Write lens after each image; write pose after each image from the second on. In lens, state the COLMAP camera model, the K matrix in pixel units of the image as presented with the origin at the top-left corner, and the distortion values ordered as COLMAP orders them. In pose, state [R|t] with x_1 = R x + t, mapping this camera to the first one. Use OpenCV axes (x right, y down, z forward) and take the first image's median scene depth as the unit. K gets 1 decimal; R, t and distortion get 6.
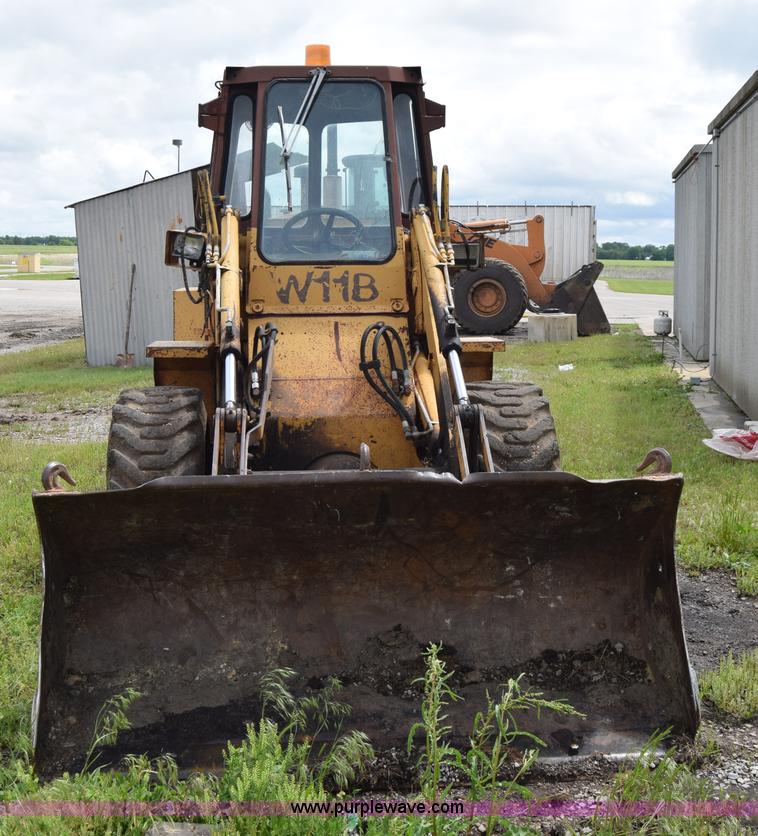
lens RADIAL K [[1378.0, 0, 379.0], [0, 1378.0, 418.0], [0, 0, 1]] dist [-0.087868, 0.009519]
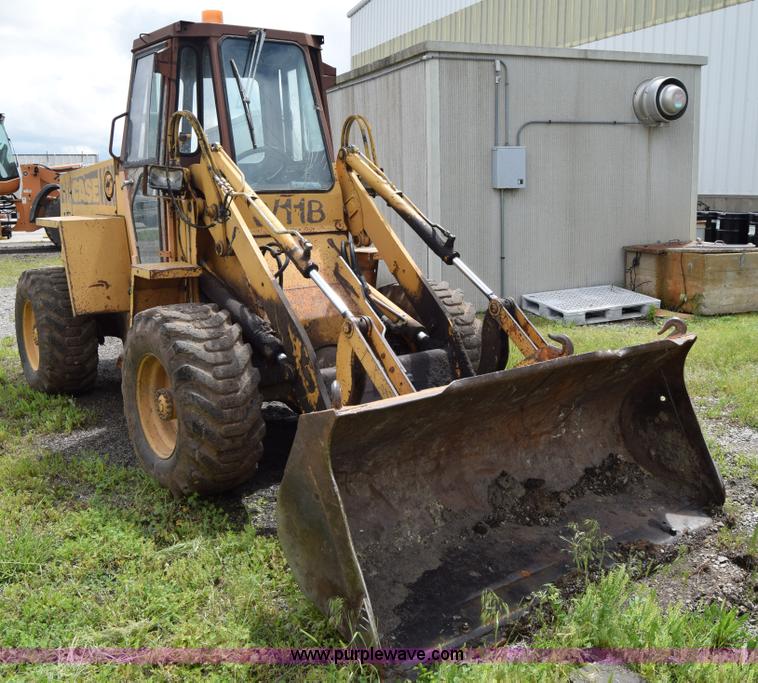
lens RADIAL K [[894.5, 0, 379.0], [0, 894.5, 341.5], [0, 0, 1]] dist [-0.101469, 0.017190]
pose [[0.801234, -0.103643, 0.589306, -0.560057], [0.073869, 0.994484, 0.074469, -0.042308], [-0.593773, -0.016136, 0.804470, 0.395065]]
